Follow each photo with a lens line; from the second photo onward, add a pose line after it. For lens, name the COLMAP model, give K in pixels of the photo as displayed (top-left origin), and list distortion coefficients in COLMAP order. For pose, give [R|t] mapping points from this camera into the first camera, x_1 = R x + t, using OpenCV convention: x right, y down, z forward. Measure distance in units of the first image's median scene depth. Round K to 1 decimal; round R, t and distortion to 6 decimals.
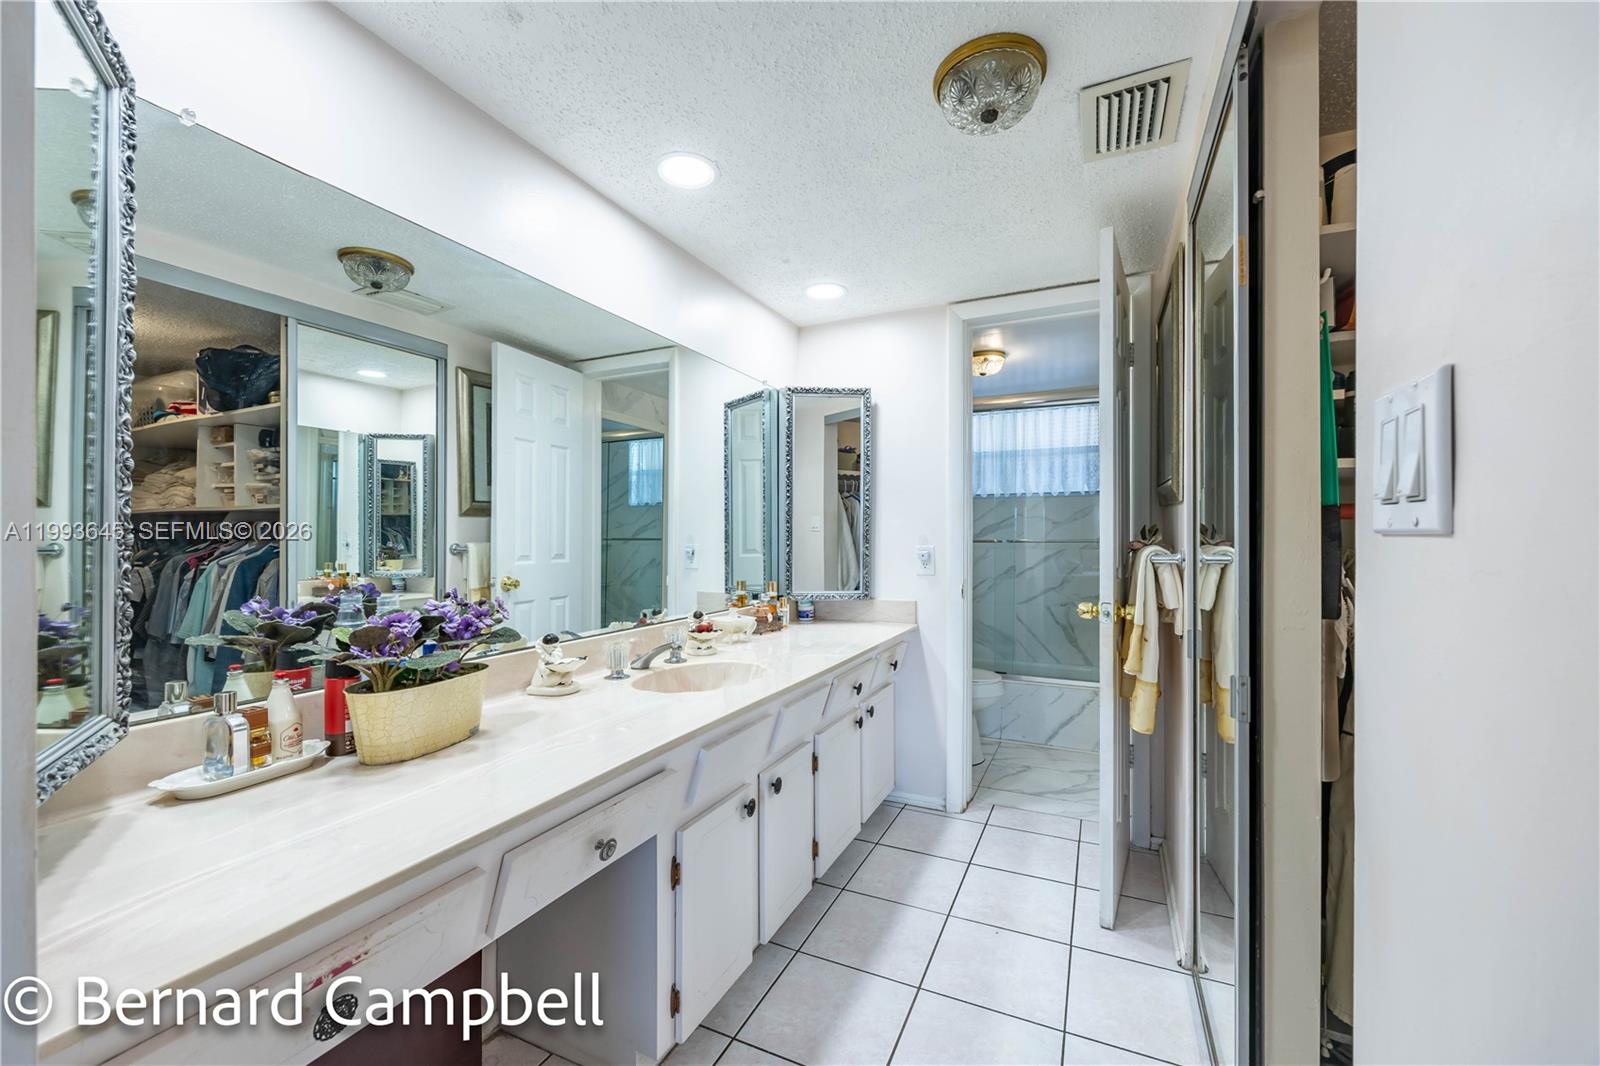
lens RADIAL K [[629.7, 0, 795.3], [0, 629.7, 536.5], [0, 0, 1]] dist [-0.005891, 0.000330]
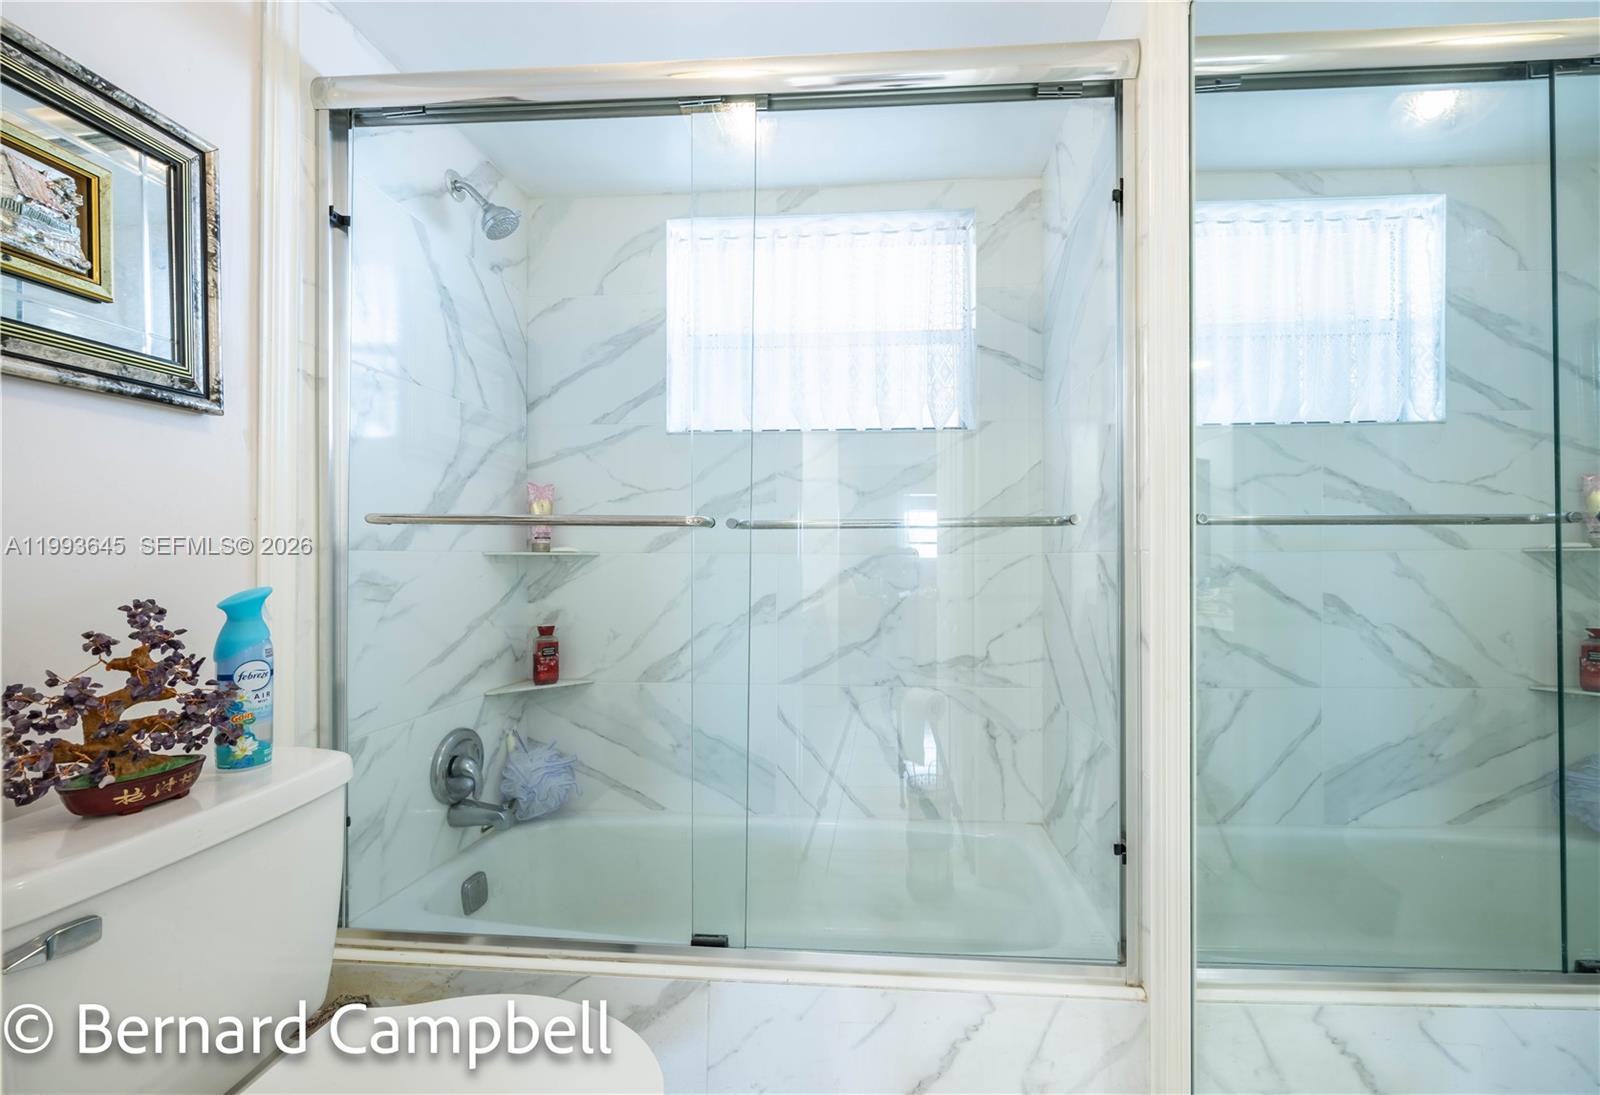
lens RADIAL K [[656.0, 0, 800.7], [0, 656.0, 546.9], [0, 0, 1]] dist [0.000005, -0.000031]
pose [[0.952223, -0.004763, 0.305365, 0.232443], [0.003190, 0.999979, 0.005652, 0.012182], [-0.305386, -0.004408, 0.952219, 0.577944]]
